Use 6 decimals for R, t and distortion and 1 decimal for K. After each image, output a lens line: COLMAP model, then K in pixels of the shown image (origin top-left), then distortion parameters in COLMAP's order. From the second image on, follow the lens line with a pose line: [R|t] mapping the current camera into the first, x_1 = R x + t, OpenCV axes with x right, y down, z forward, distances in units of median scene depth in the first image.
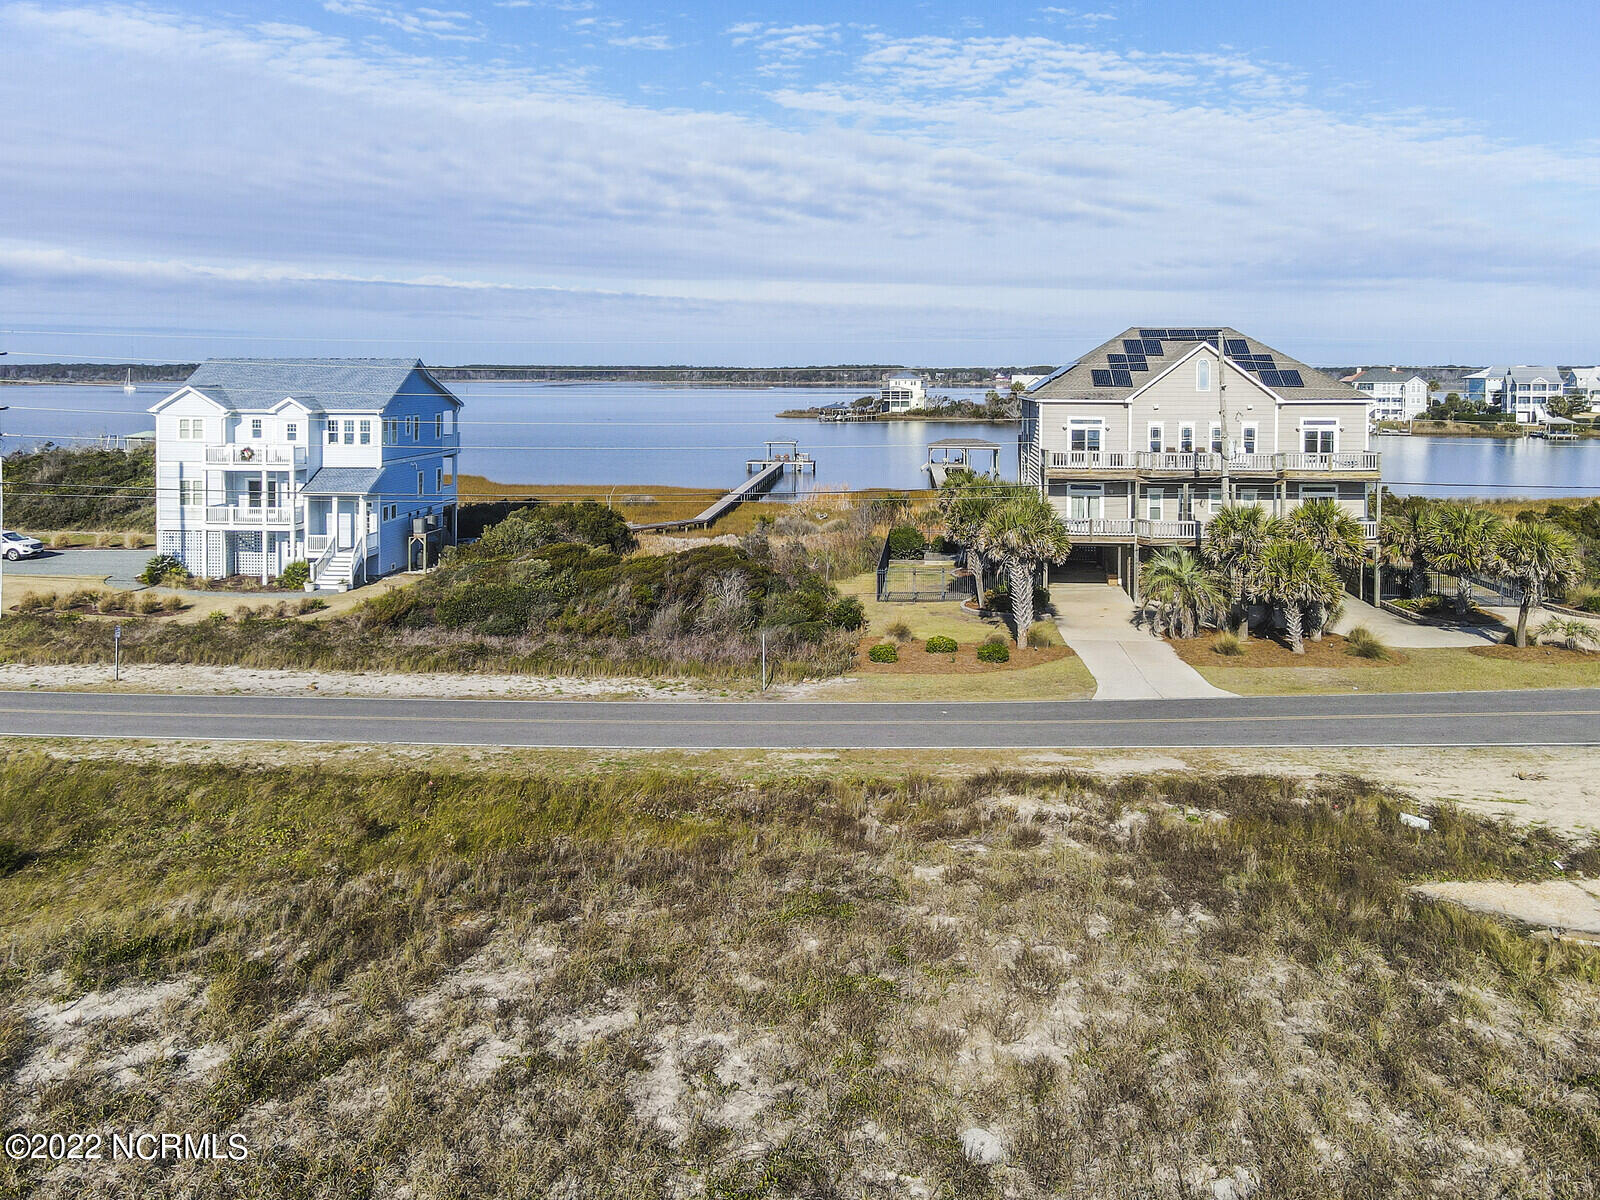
lens RADIAL K [[1232.5, 0, 800.0], [0, 1232.5, 600.0], [0, 0, 1]] dist [0.002659, -0.001407]
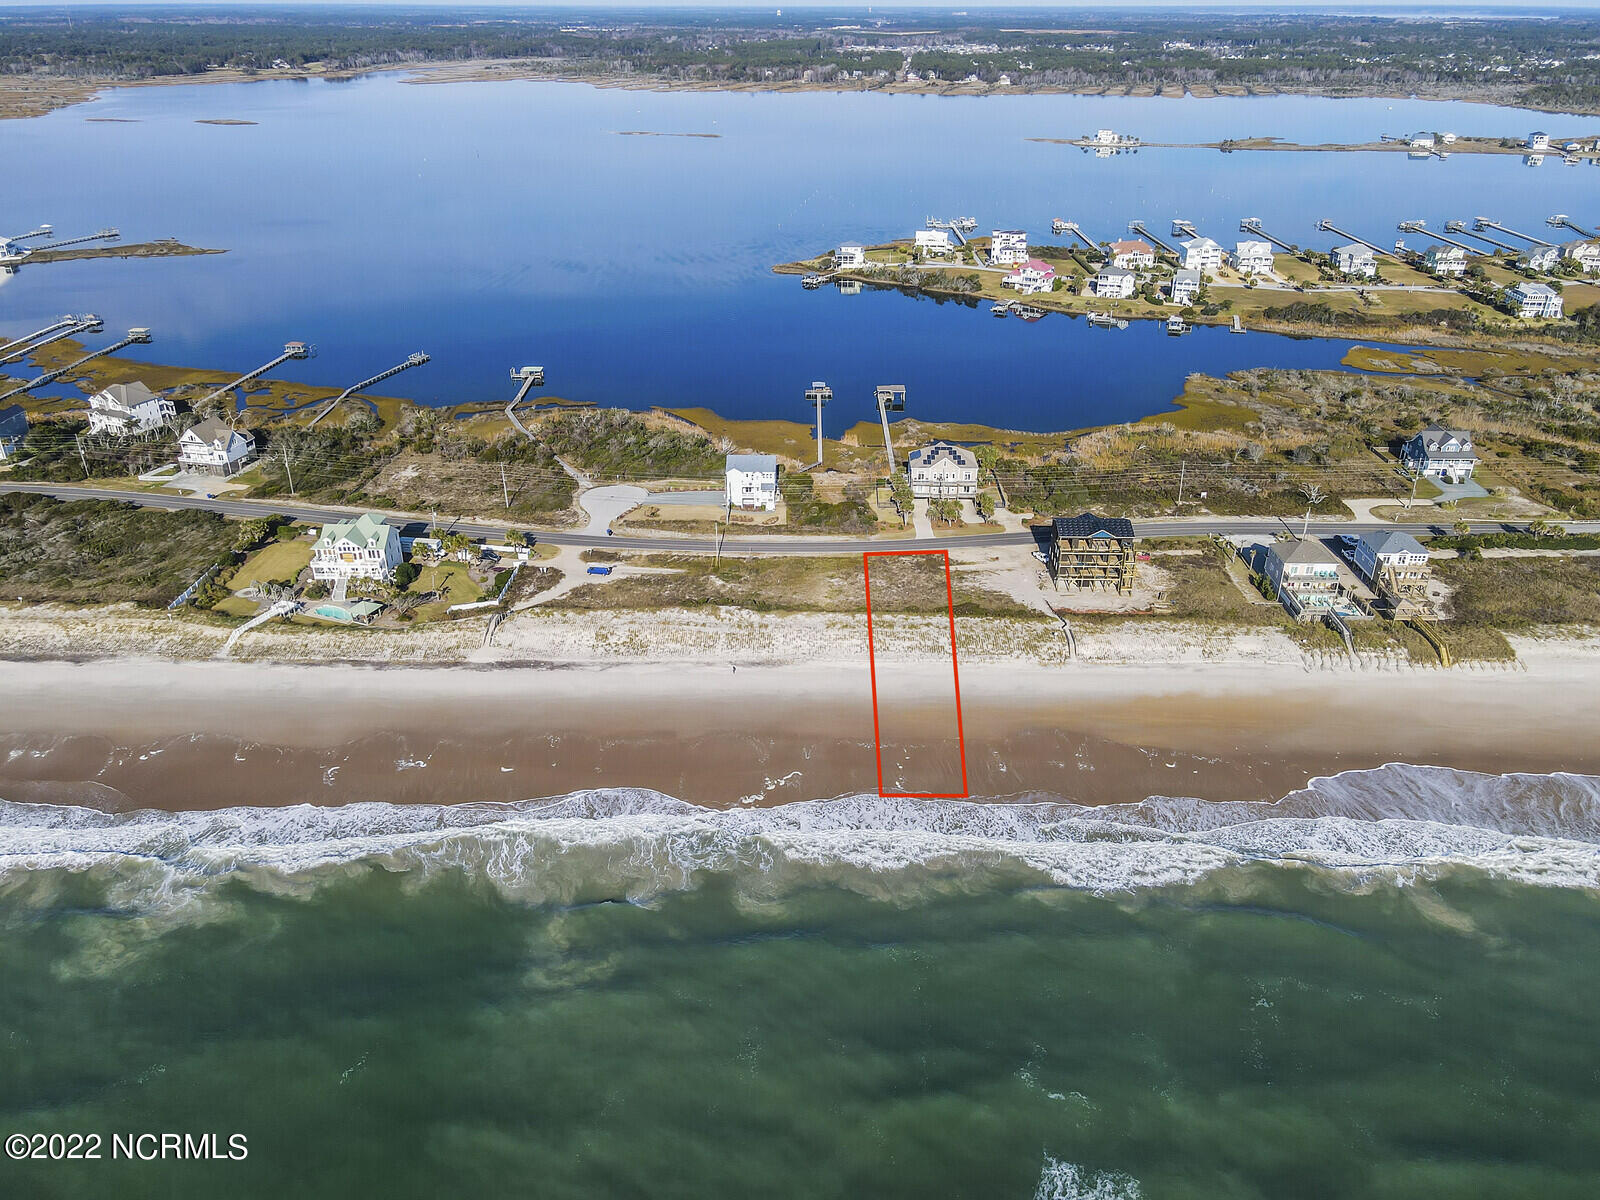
lens RADIAL K [[1155.7, 0, 800.0], [0, 1155.7, 600.0], [0, 0, 1]] dist [0.025022, -0.008748]
pose [[0.997349, -0.031949, 0.065385, -0.548612], [0.011712, 0.957233, 0.289080, -0.963796], [-0.071824, -0.287547, 0.955070, -3.400524]]
